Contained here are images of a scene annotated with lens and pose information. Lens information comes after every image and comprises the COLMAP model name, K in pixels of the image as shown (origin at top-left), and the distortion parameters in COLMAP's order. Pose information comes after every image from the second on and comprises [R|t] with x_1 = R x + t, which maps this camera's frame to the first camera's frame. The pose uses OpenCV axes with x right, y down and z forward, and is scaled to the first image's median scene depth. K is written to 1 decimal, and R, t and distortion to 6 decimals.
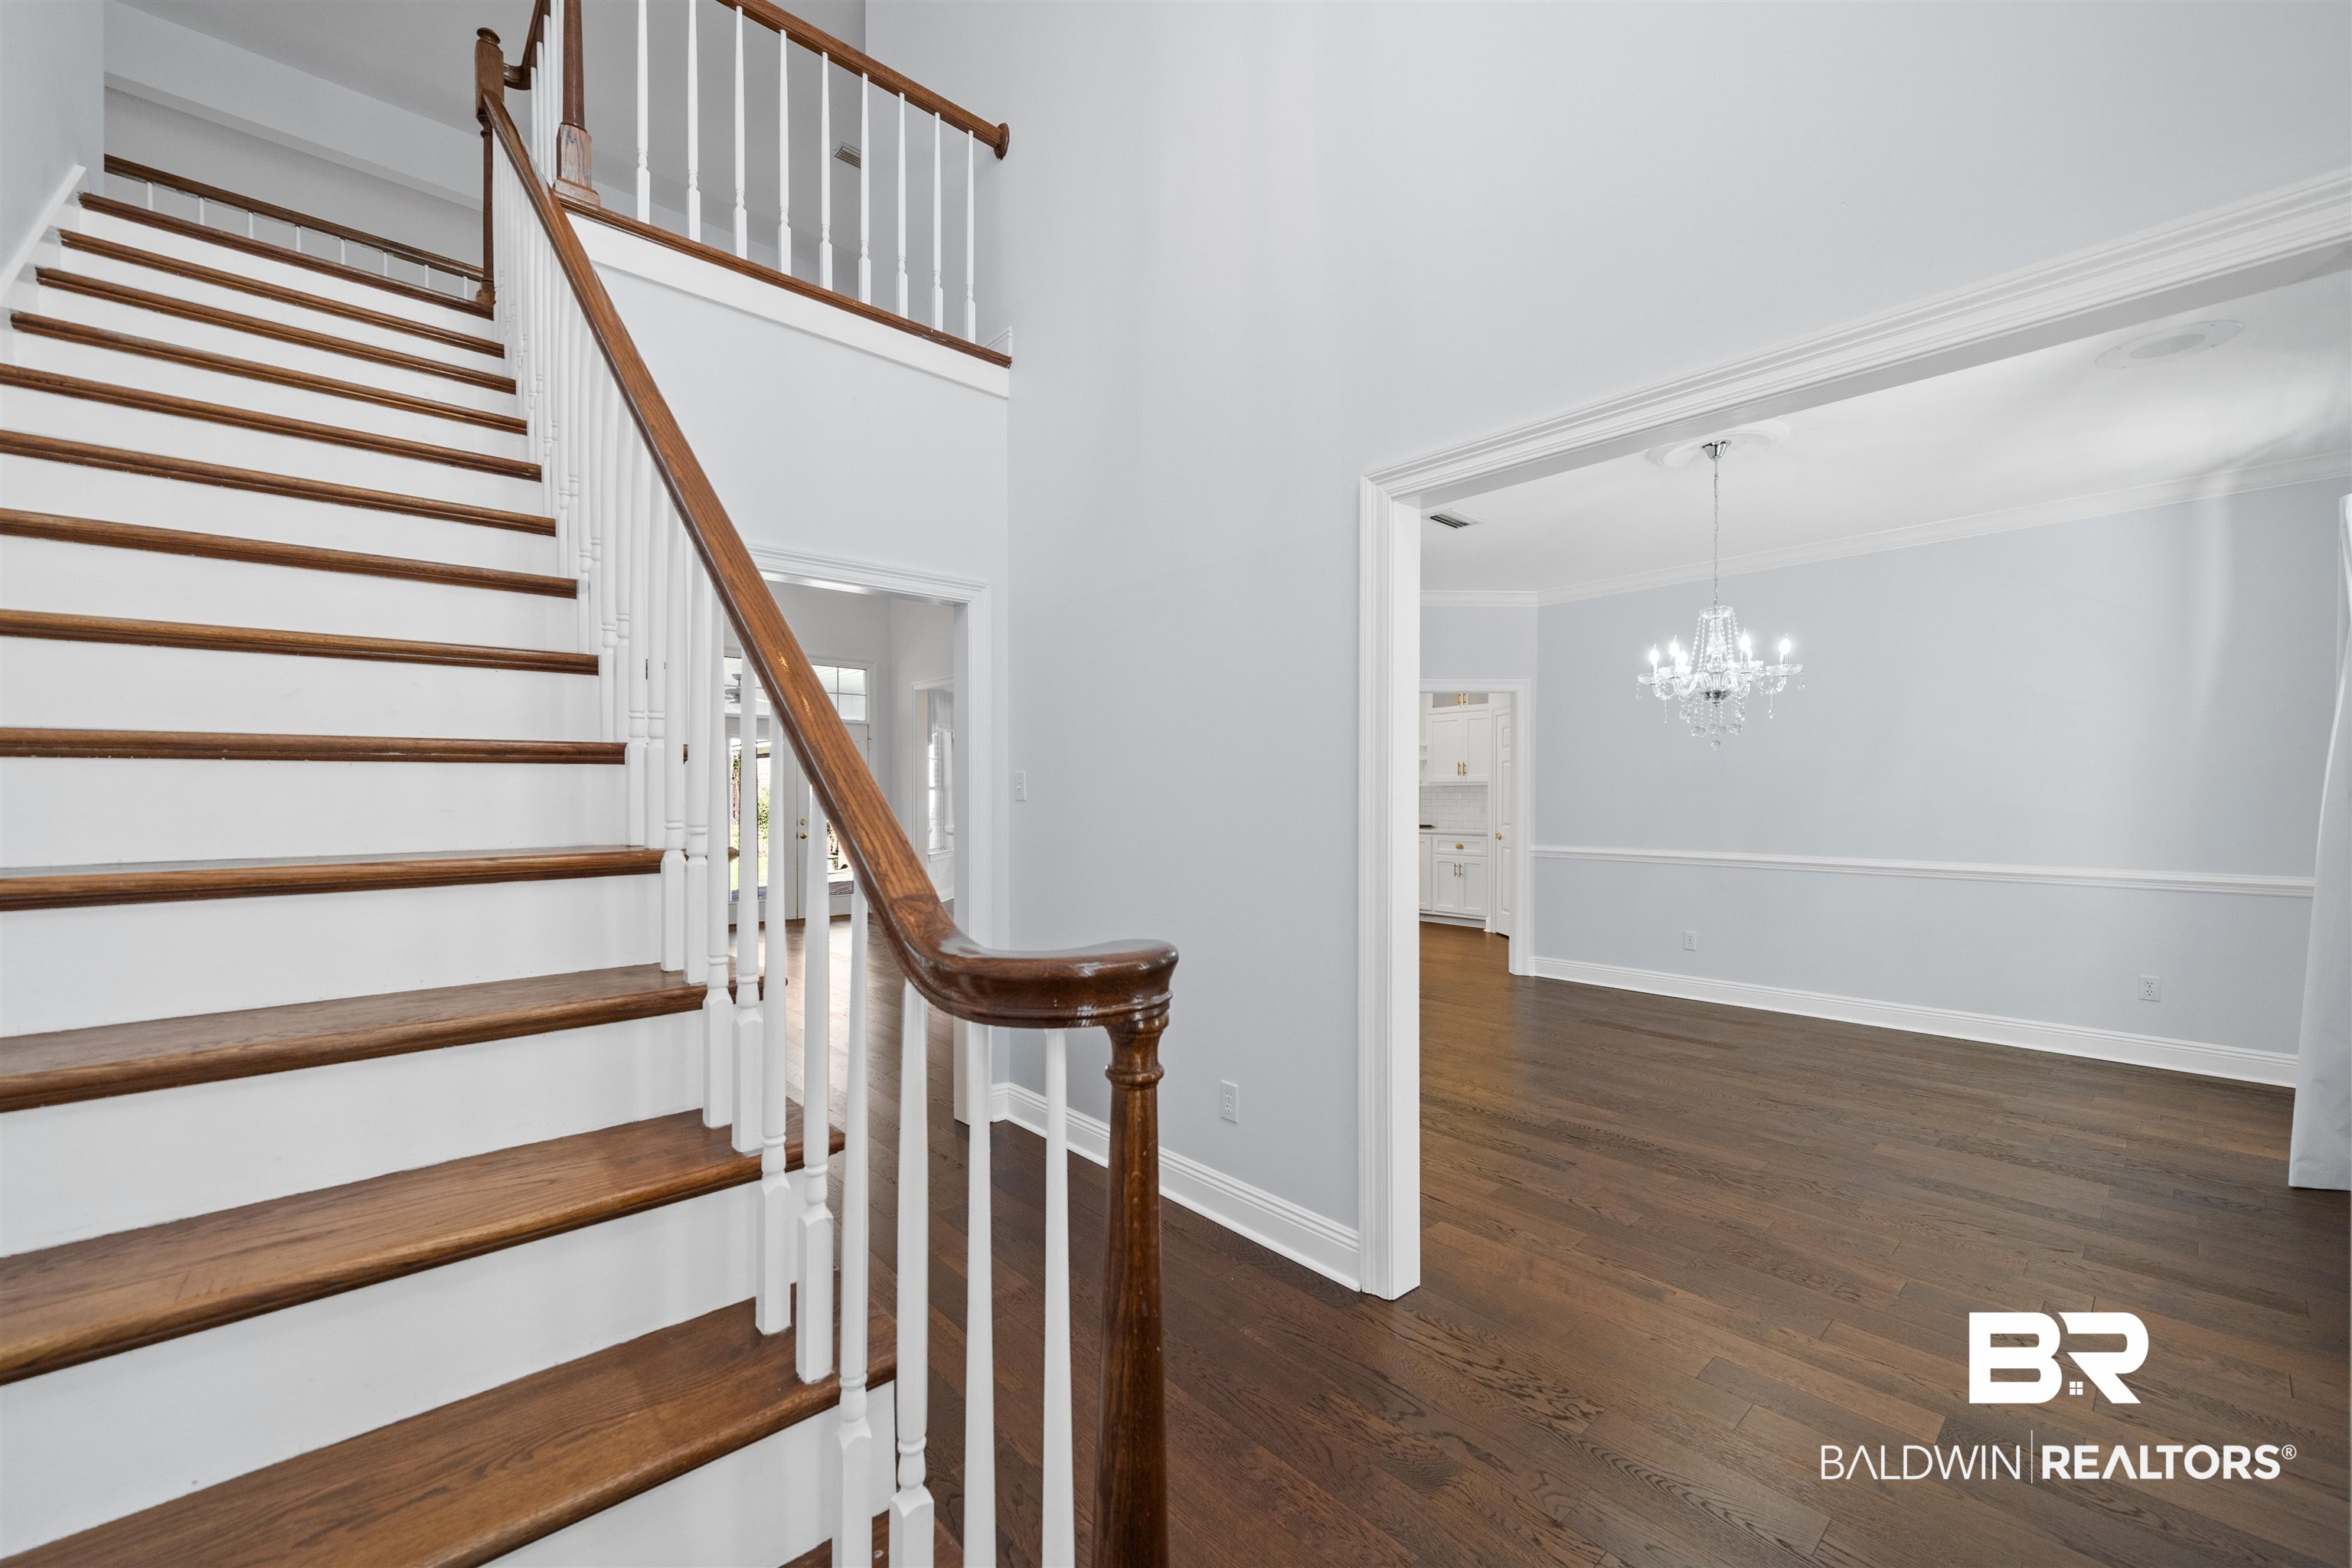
lens RADIAL K [[931.2, 0, 1174.6], [0, 931.2, 782.4], [0, 0, 1]] dist [0.000168, 0.000281]
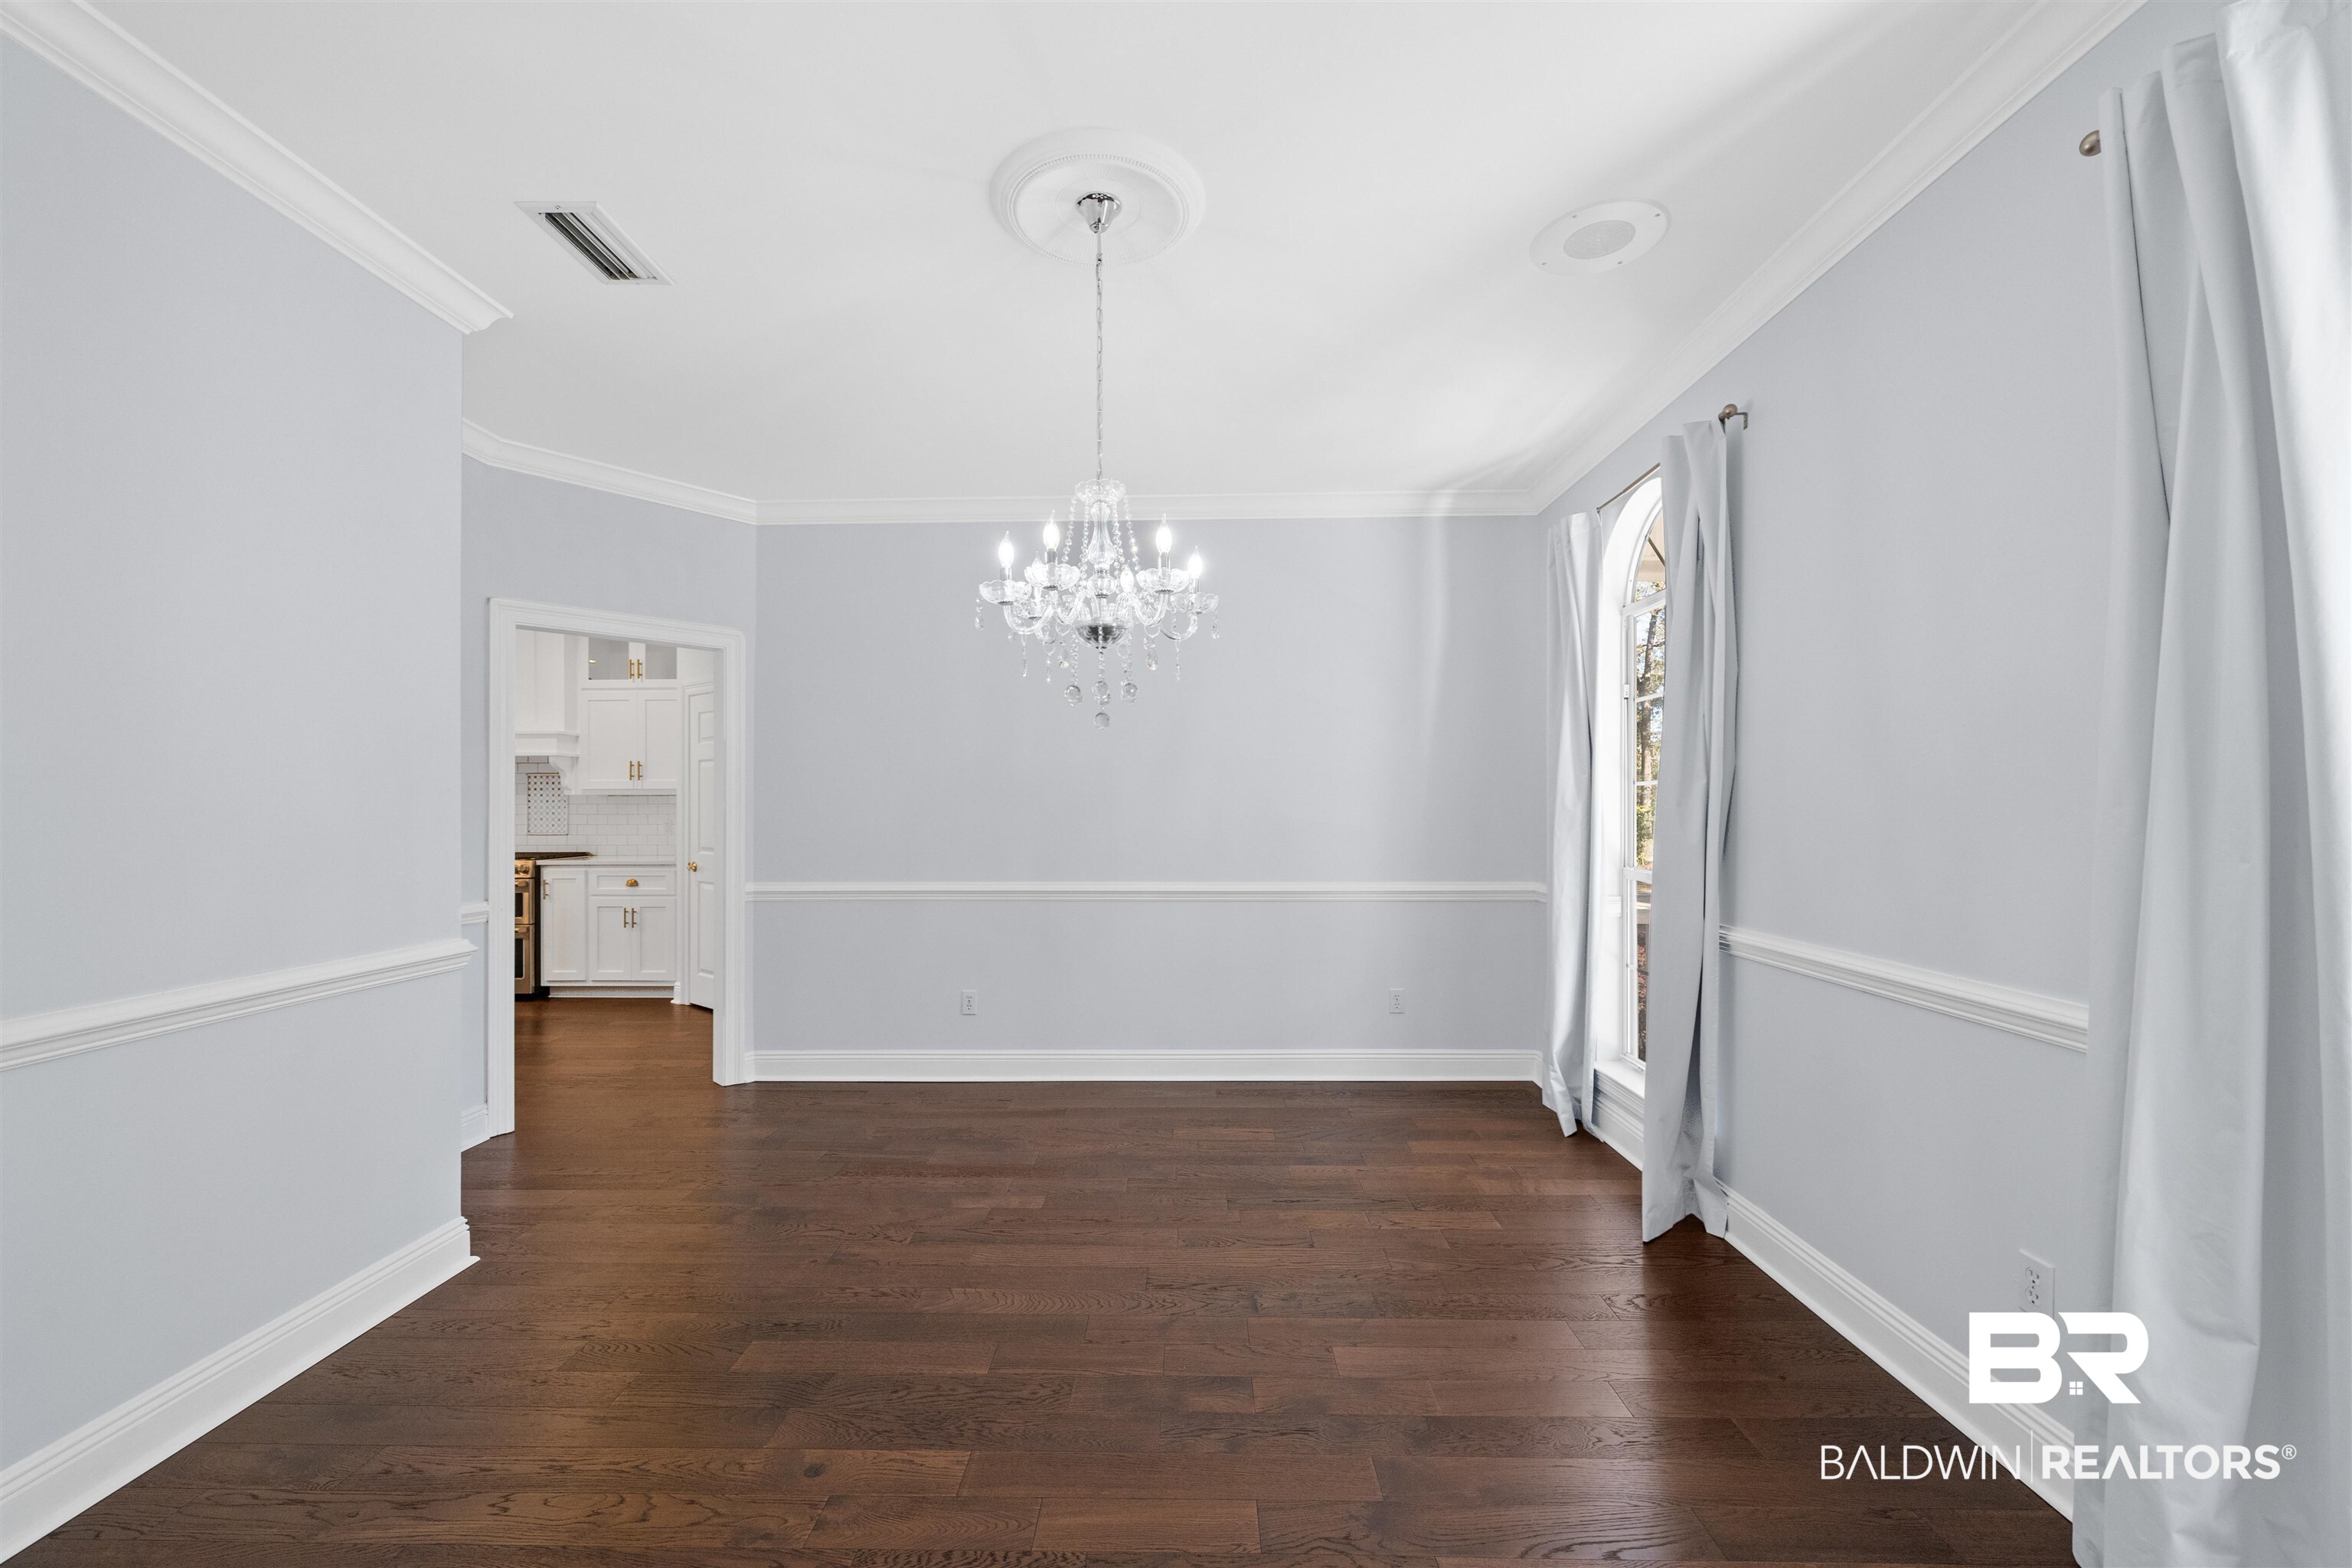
lens RADIAL K [[931.2, 0, 1176.8], [0, 931.2, 812.7], [0, 0, 1]] dist [0.000168, 0.000281]
pose [[0.683233, -0.006385, 0.730173, 0.111912], [-0.006866, 0.999861, 0.015167, 0.005141], [-0.730168, -0.015376, 0.683094, 0.336633]]
